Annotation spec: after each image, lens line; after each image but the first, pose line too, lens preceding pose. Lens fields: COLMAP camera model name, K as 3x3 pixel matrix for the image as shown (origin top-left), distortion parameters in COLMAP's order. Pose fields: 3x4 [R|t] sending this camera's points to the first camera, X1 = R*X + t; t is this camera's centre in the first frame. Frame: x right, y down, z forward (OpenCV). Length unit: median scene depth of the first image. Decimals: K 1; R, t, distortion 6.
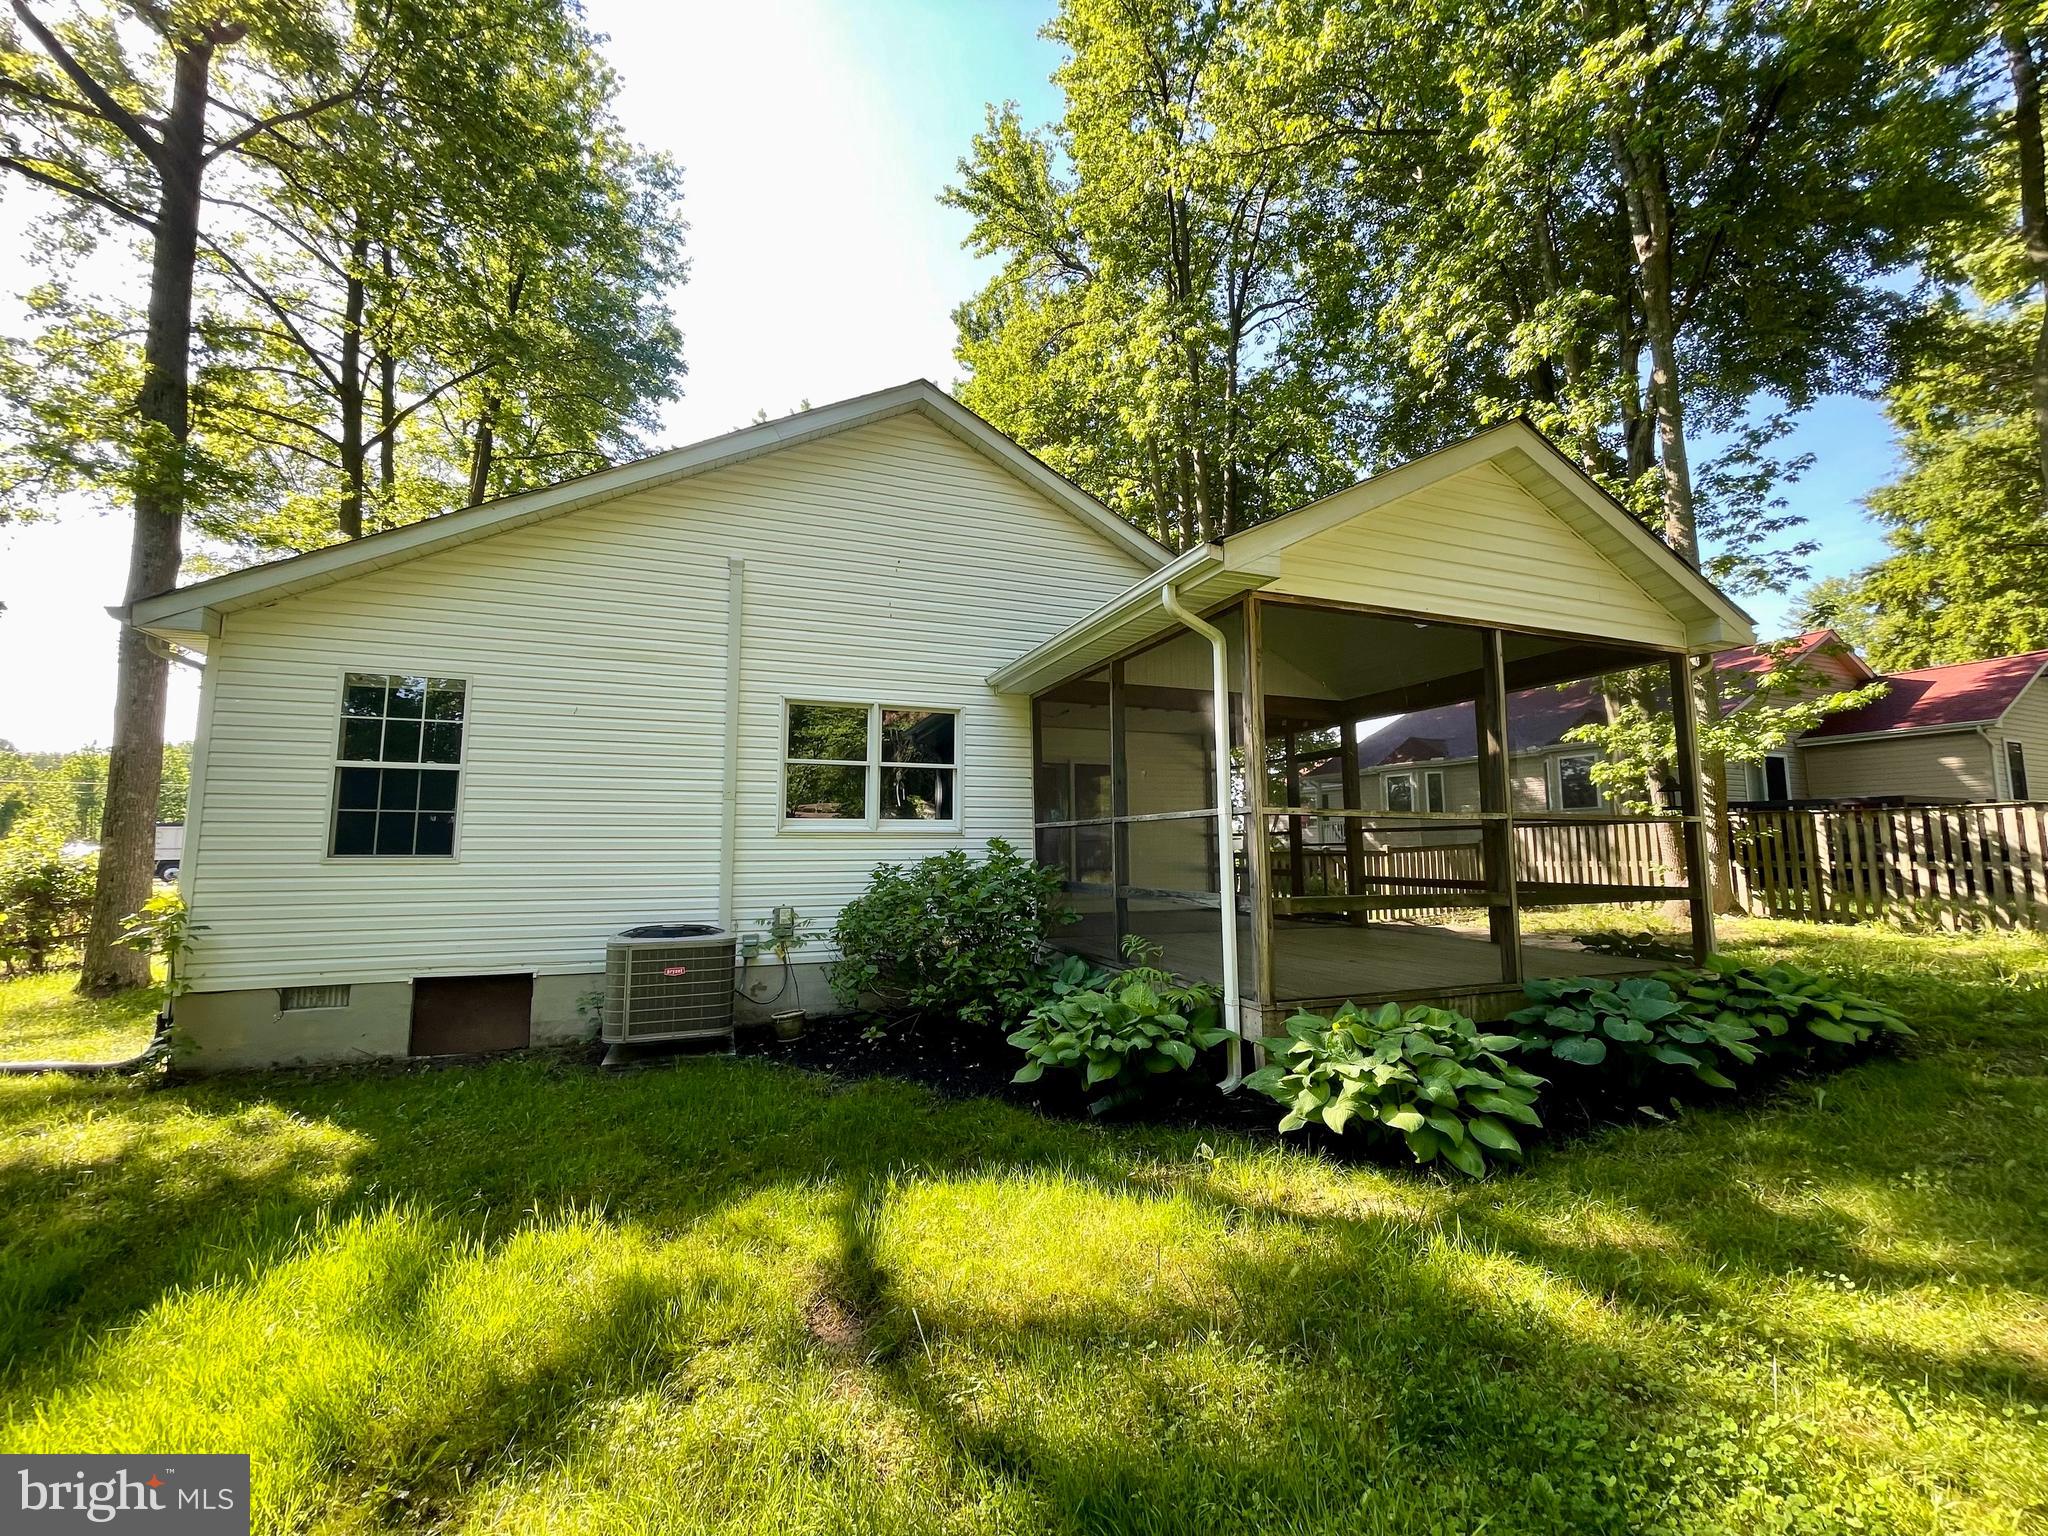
lens RADIAL K [[823.6, 0, 1022.6], [0, 823.6, 761.2], [0, 0, 1]] dist [-0.002346, 0.000245]
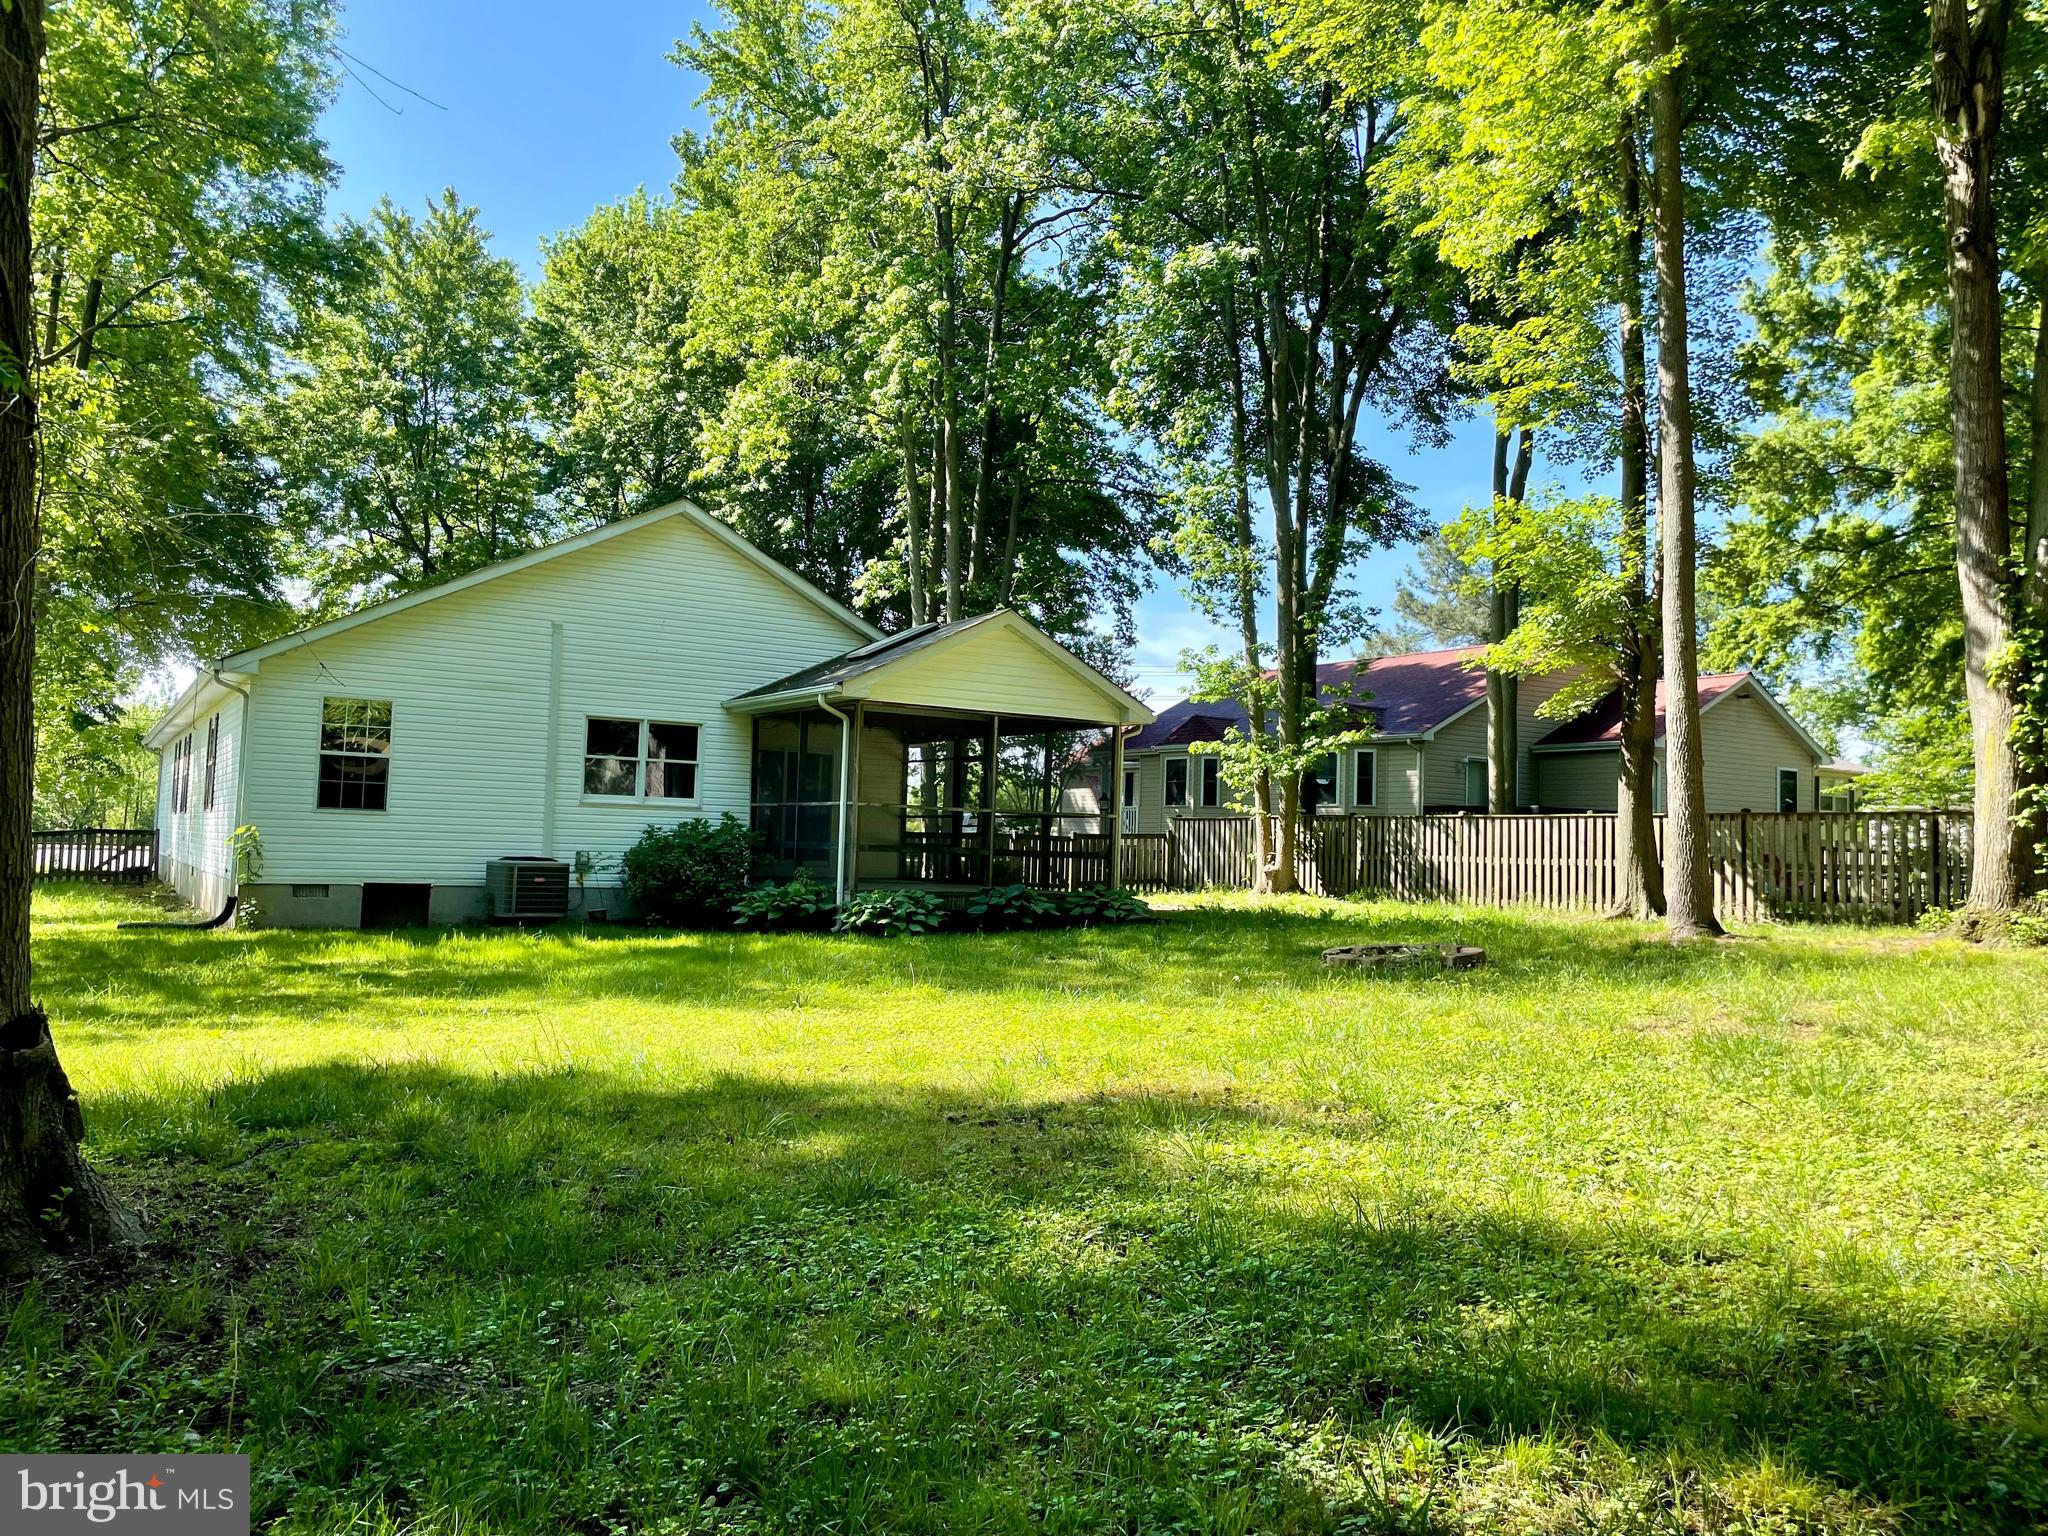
lens RADIAL K [[1547.5, 0, 1024.0], [0, 1547.5, 768.0], [0, 0, 1]] dist [0.114826, -0.158686]
pose [[0.982643, 0.042954, 0.180465, -0.011346], [-0.053376, 0.997151, 0.053297, -0.183609], [-0.177662, -0.062004, 0.982136, -2.064496]]
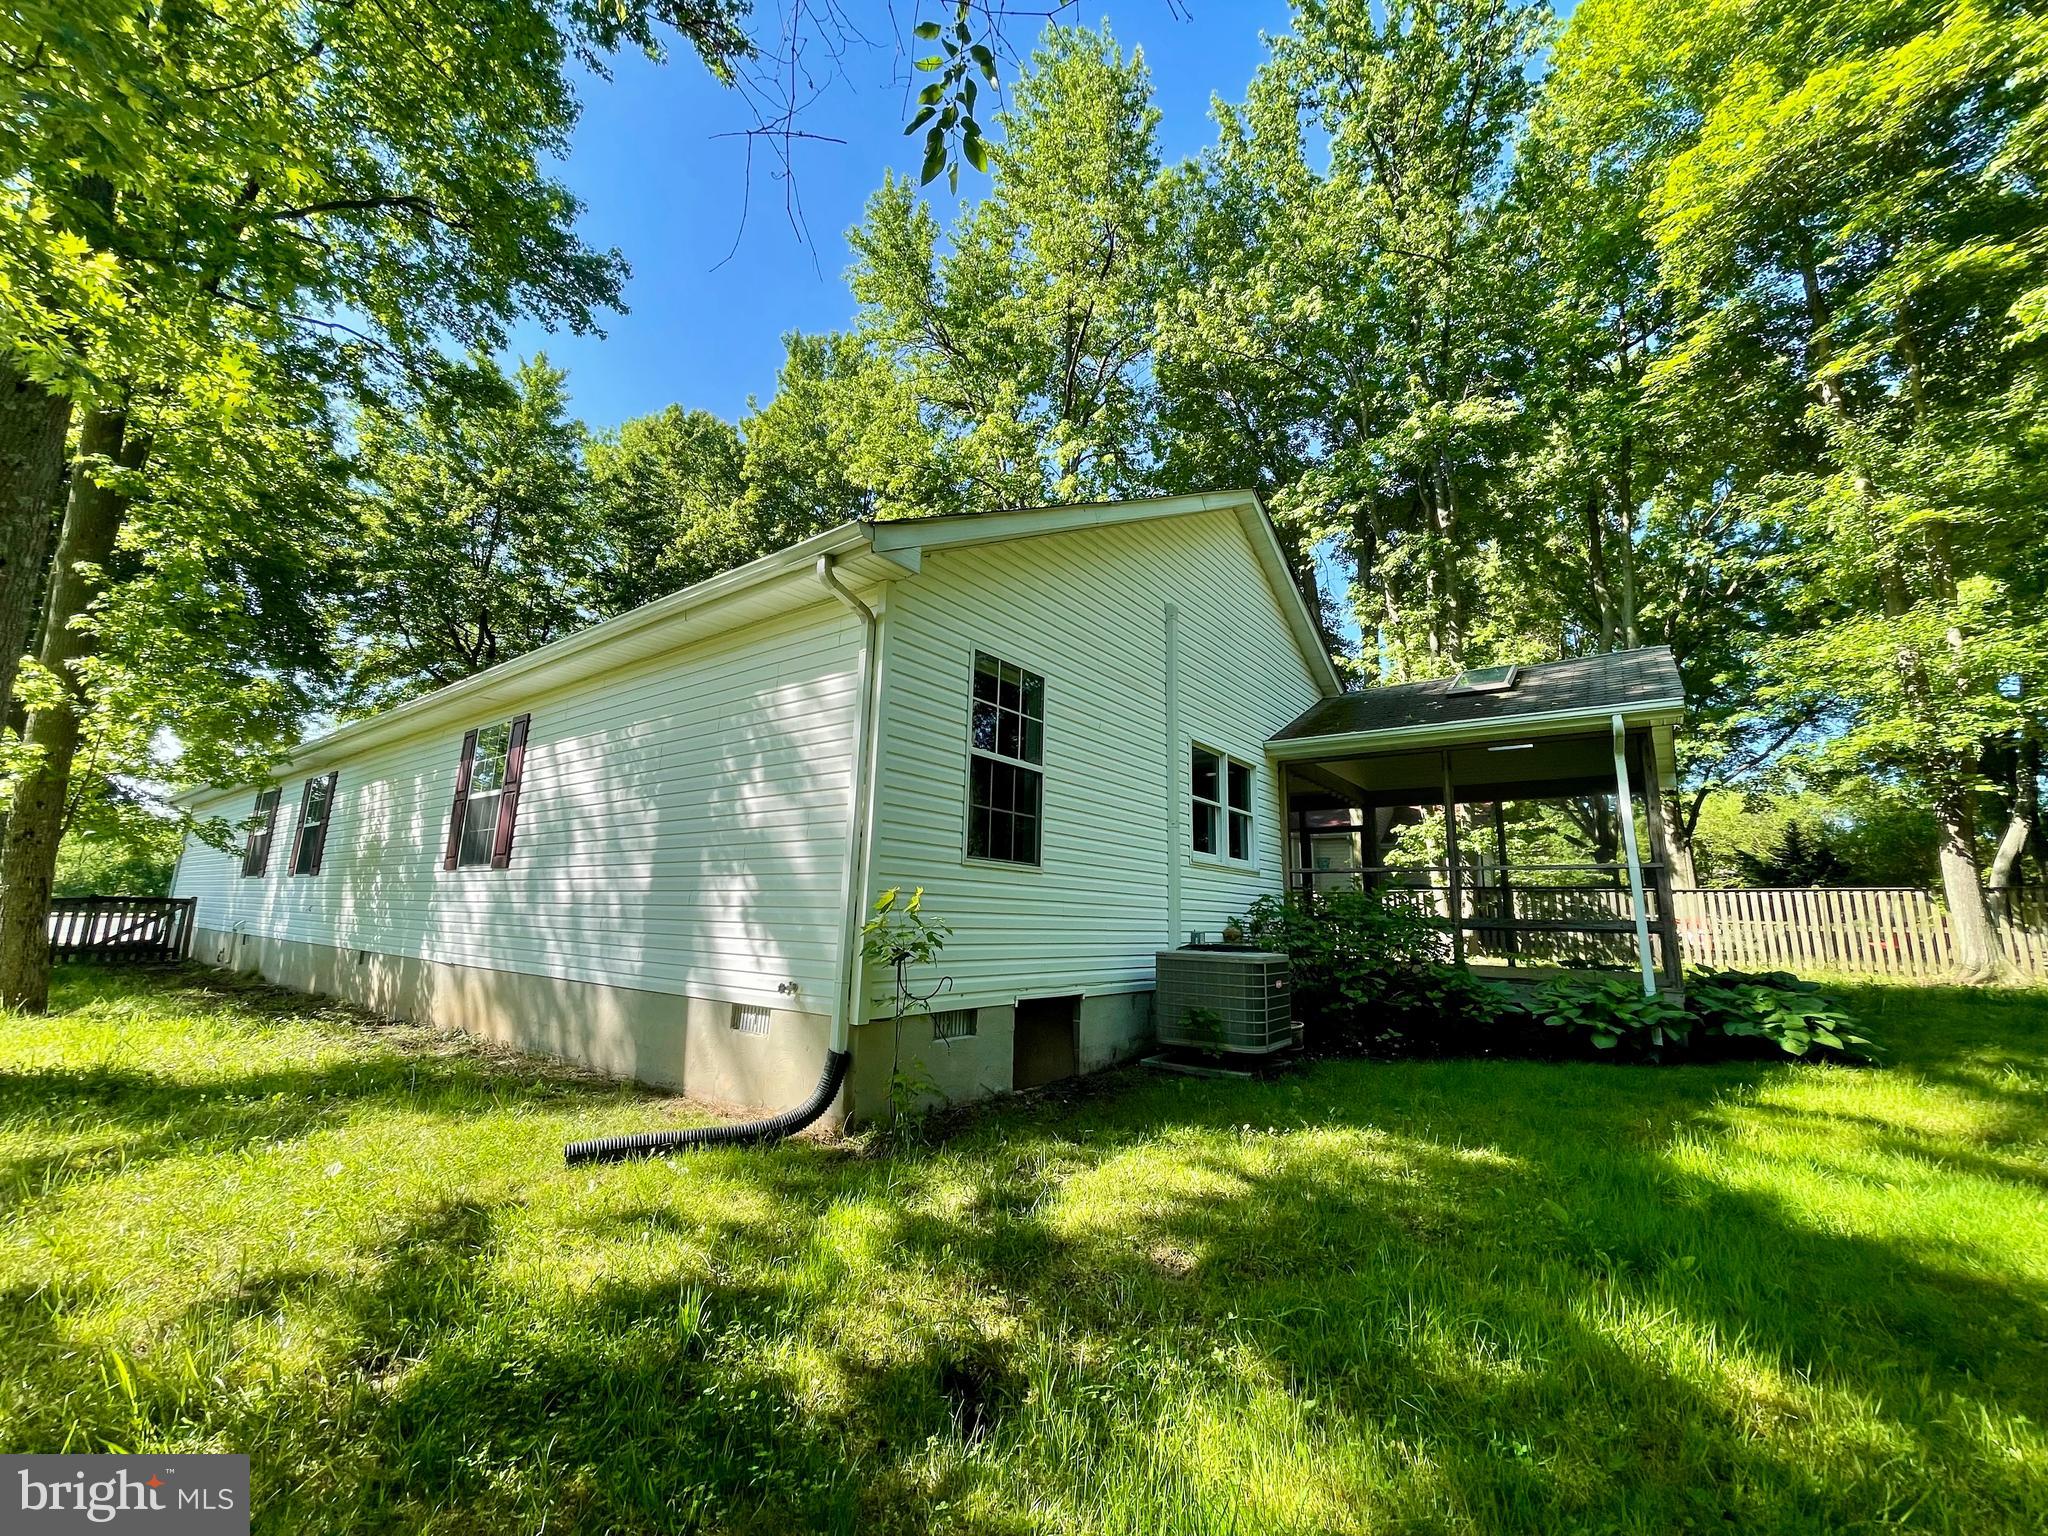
lens RADIAL K [[821.0, 0, 1025.0], [0, 821.0, 750.3], [0, 0, 1]] dist [-0.014521, 0.000025]
pose [[0.850435, 0.132901, 0.509017, -1.073915], [-0.087018, 0.989773, -0.113039, 0.084717], [-0.518834, 0.051839, 0.853302, 0.200665]]
